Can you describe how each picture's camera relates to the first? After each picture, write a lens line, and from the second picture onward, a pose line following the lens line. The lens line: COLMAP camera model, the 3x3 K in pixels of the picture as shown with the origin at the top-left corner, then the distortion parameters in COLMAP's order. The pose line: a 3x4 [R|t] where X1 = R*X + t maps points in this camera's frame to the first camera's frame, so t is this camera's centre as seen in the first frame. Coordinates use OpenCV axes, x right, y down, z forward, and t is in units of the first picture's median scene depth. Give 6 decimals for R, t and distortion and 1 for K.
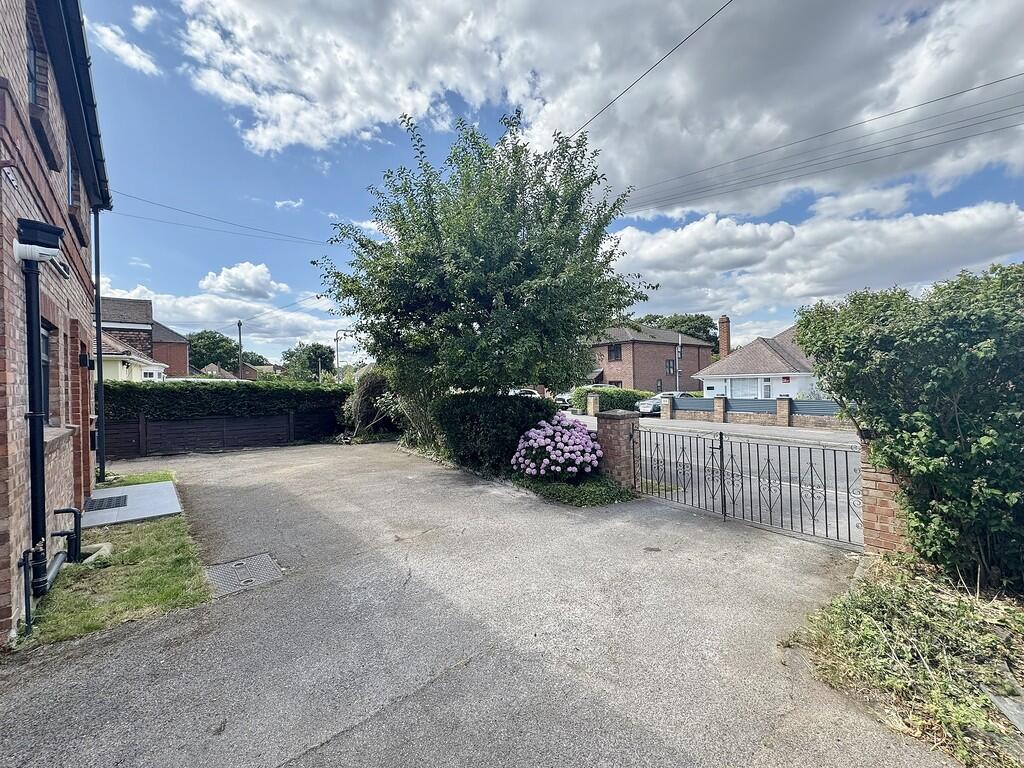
lens RADIAL K [[409.5, 0, 512.3], [0, 409.5, 382.0], [0, 0, 1]] dist [0.002869, 0.000969]
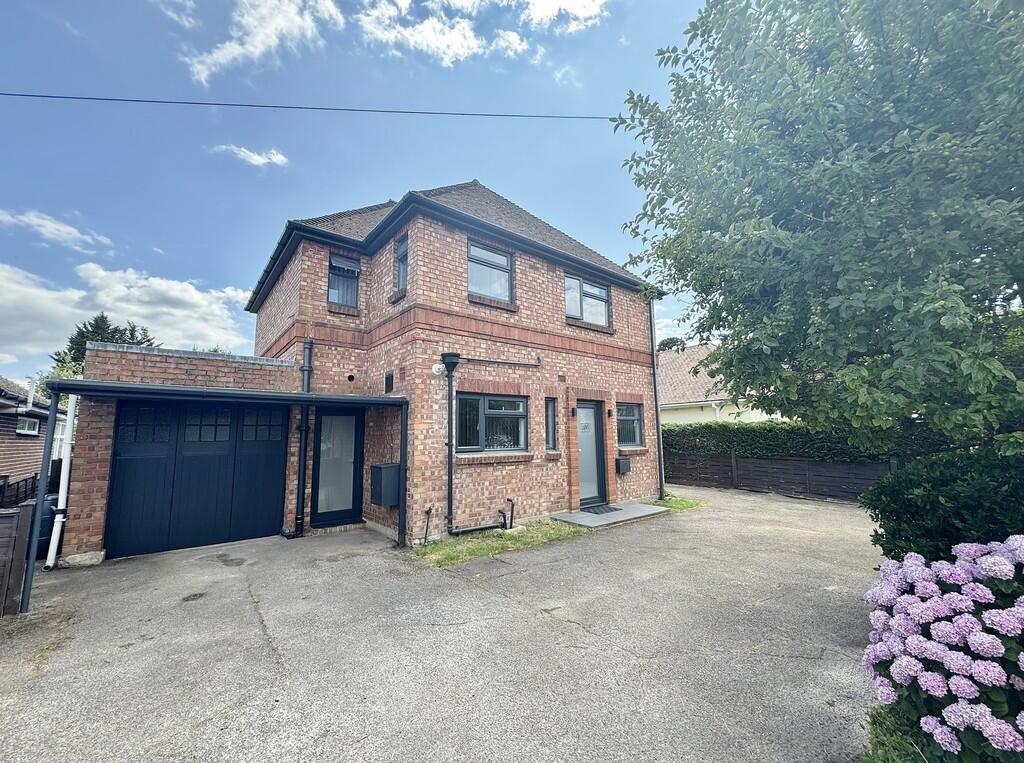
lens RADIAL K [[409.5, 0, 512.1], [0, 409.5, 382.7], [0, 0, 1]] dist [0.002869, 0.000969]
pose [[-0.064181, -0.106930, -0.992193, 0.948010], [0.021689, 0.993858, -0.108512, -0.001651], [0.997703, -0.028484, -0.061468, 1.474694]]
